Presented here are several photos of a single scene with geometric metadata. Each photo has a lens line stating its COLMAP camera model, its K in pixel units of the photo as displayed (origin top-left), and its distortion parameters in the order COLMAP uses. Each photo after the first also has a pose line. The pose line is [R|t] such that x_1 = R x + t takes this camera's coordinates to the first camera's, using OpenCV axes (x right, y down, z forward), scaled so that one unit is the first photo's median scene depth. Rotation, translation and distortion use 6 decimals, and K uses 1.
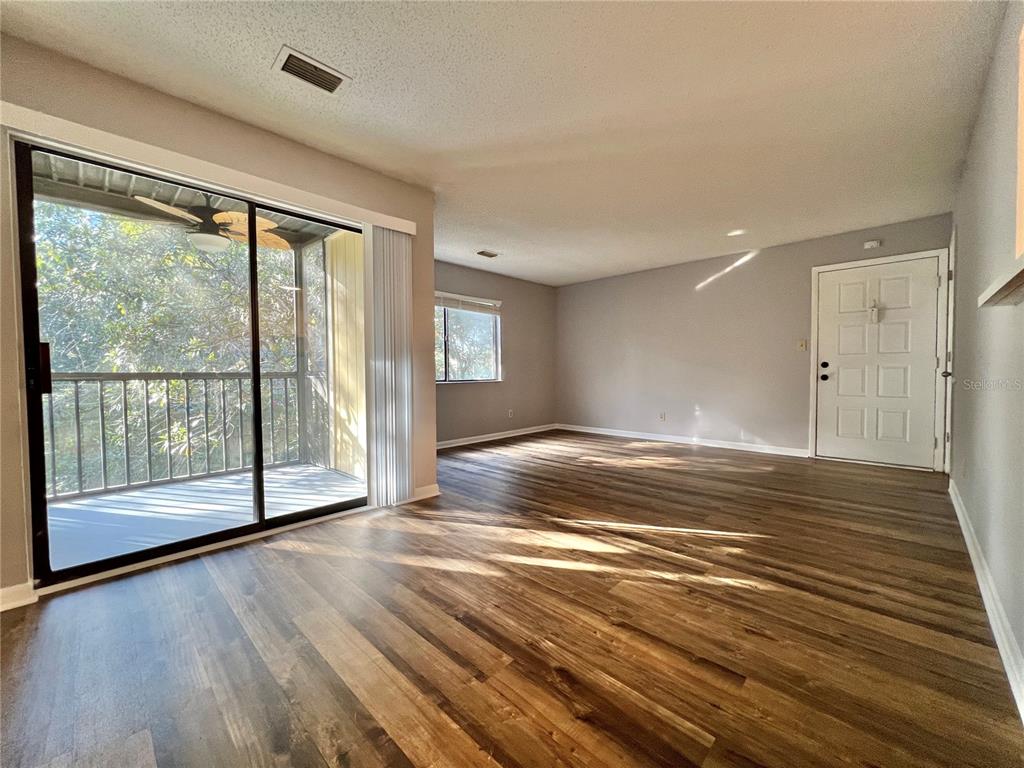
lens RADIAL K [[410.3, 0, 512.6], [0, 410.3, 384.3], [0, 0, 1]] dist [-0.001884, -0.000044]
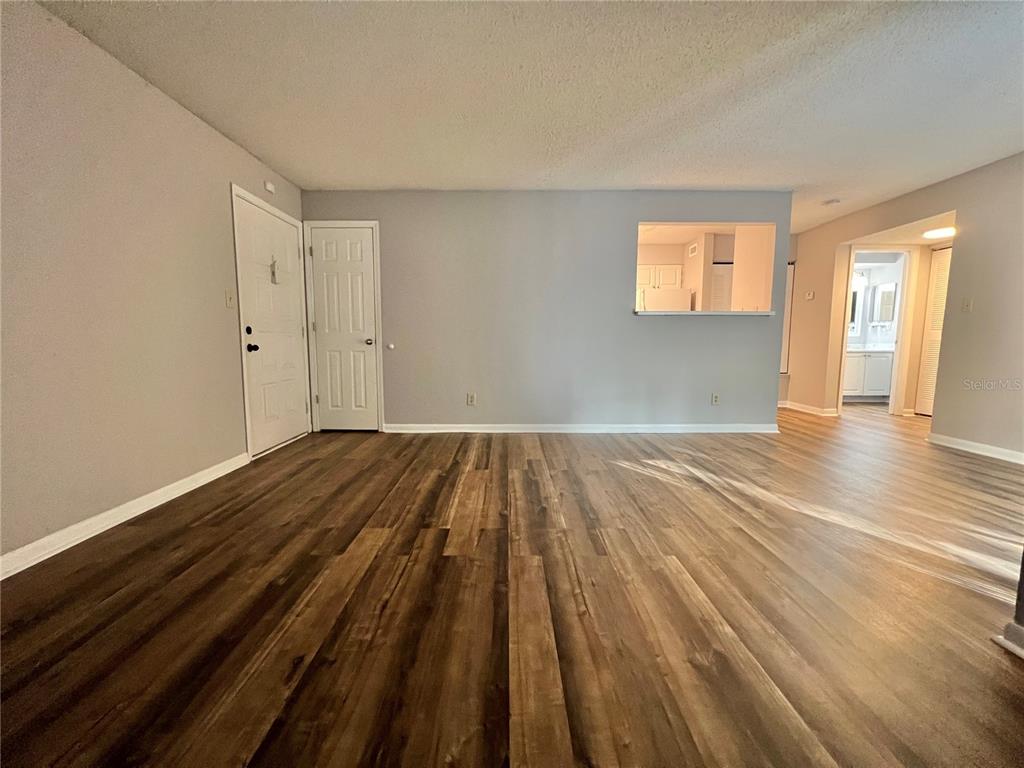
lens RADIAL K [[410.3, 0, 510.8], [0, 410.3, 384.2], [0, 0, 1]] dist [-0.001884, -0.000044]
pose [[-0.702262, -0.065982, 0.708854, -0.103875], [0.025213, 0.992766, 0.117387, -0.033478], [-0.711472, 0.100309, -0.695519, 1.502352]]
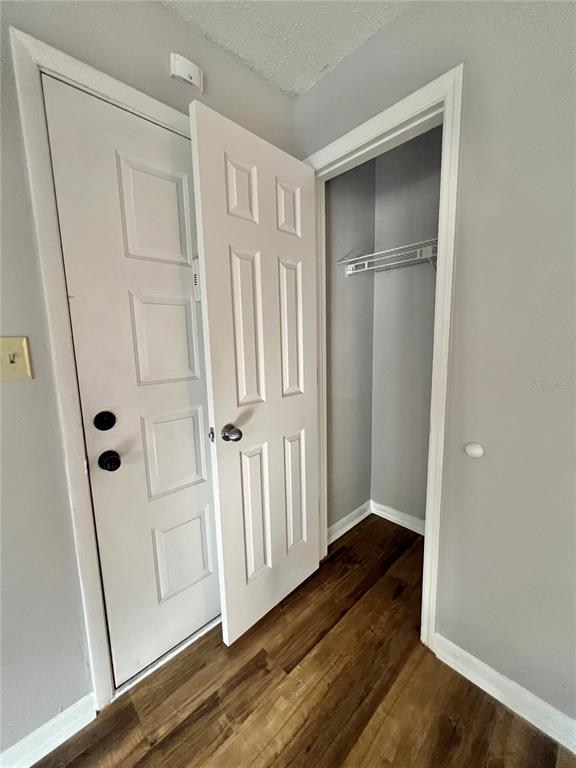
lens RADIAL K [[307.7, 0, 289.2], [0, 307.7, 385.8], [0, 0, 1]] dist [-0.001884, -0.000044]
pose [[0.039317, -0.133065, 0.990327, 0.684889], [0.051301, 0.990055, 0.130992, -0.123147], [-0.997909, 0.045655, 0.045753, 1.076616]]
